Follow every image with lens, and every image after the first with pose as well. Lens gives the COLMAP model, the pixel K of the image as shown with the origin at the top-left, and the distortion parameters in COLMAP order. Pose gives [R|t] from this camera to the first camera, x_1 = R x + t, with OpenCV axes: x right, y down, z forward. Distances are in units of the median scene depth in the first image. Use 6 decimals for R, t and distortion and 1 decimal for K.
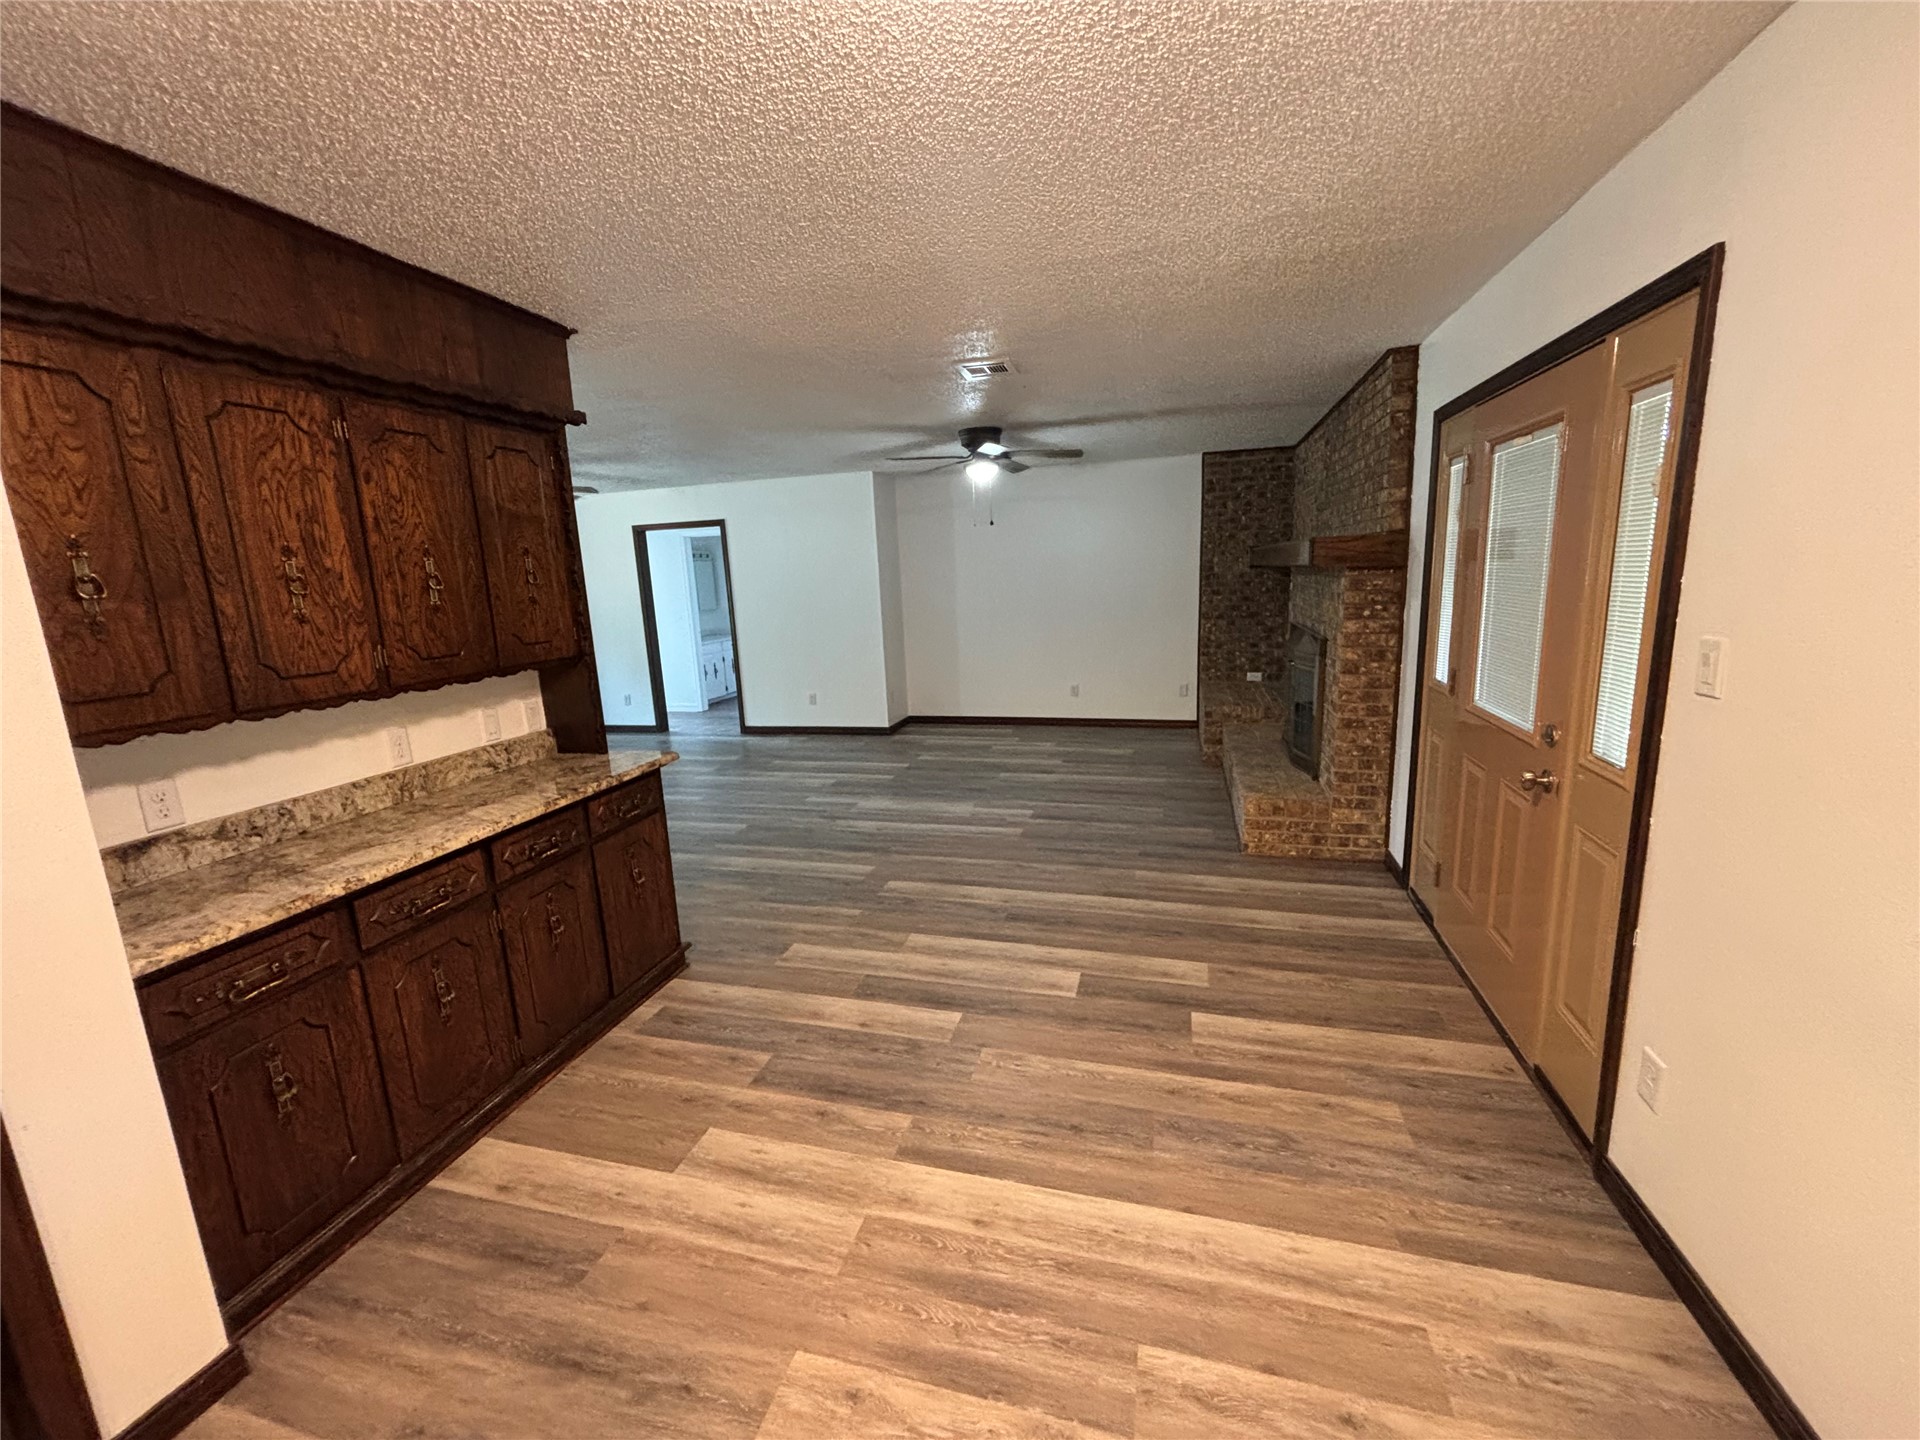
lens RADIAL K [[776.0, 0, 956.5], [0, 776.0, 720.3], [0, 0, 1]] dist [-0.003660, 0.003525]
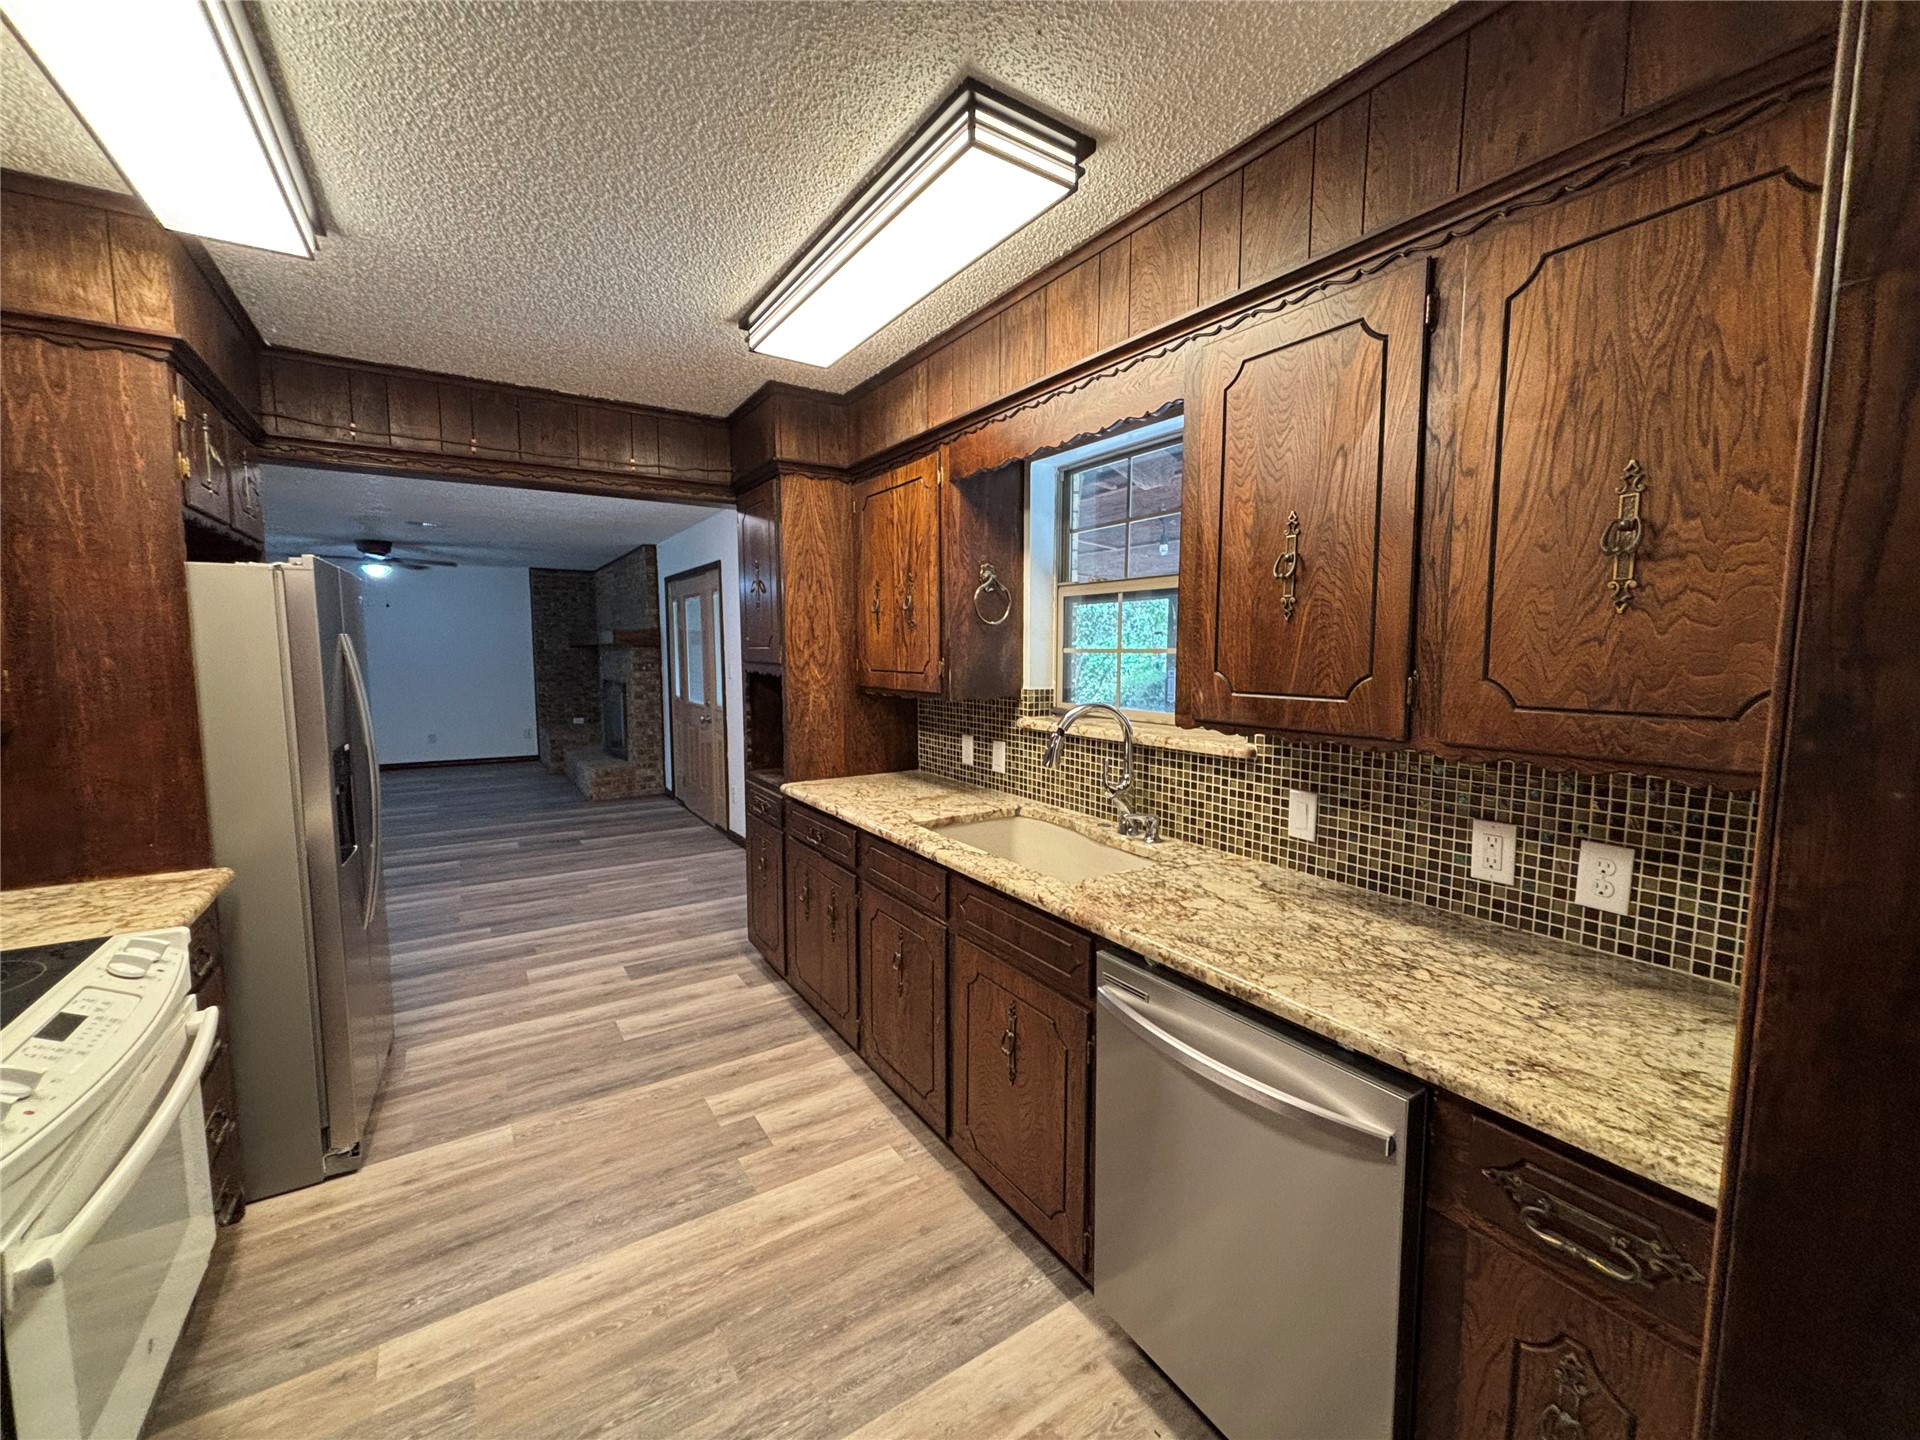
lens RADIAL K [[776.0, 0, 956.5], [0, 776.0, 720.3], [0, 0, 1]] dist [-0.003660, 0.003525]
pose [[0.660575, -0.029360, 0.750185, -0.449301], [0.114717, 0.991448, -0.062211, 0.213843], [-0.741944, 0.127154, 0.658294, -0.909270]]
